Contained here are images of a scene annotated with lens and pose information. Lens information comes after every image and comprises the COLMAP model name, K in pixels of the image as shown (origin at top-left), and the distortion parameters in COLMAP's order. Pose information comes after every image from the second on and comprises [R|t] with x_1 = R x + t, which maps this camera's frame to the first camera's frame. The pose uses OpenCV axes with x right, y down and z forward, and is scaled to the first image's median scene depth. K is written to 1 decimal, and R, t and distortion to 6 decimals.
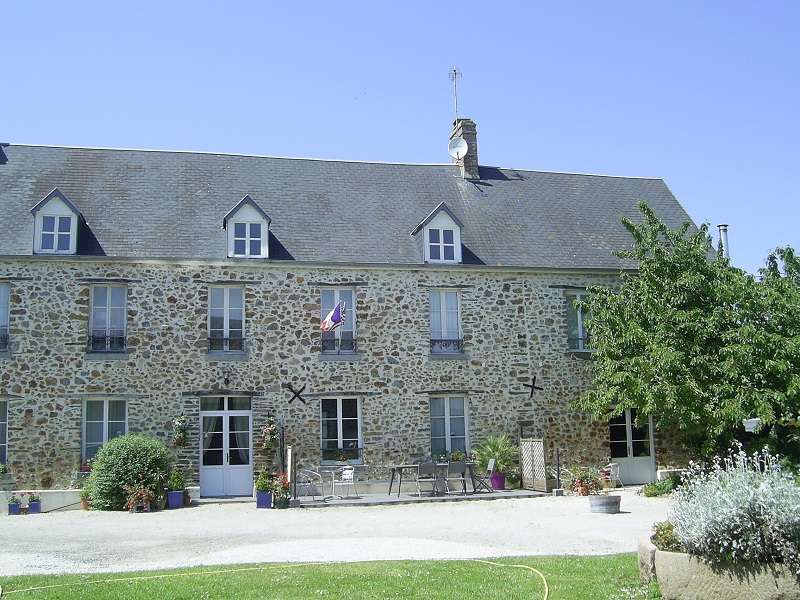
lens RADIAL K [[1000.6, 0, 400.5], [0, 1000.6, 299.1], [0, 0, 1]] dist [-0.070202, 0.000000]
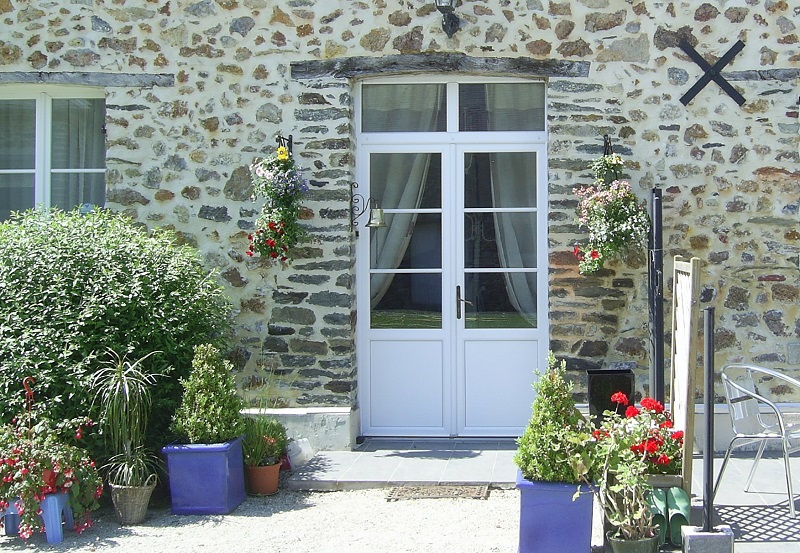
lens RADIAL K [[1552.8, 0, 400.1], [0, 1552.8, 276.4], [0, 0, 1]] dist [-0.139465, 0.000000]
pose [[0.956922, 0.020954, -0.289587, -0.064580], [0.025011, 0.987736, 0.154116, 0.085799], [0.289265, -0.154720, 0.944663, 0.591238]]
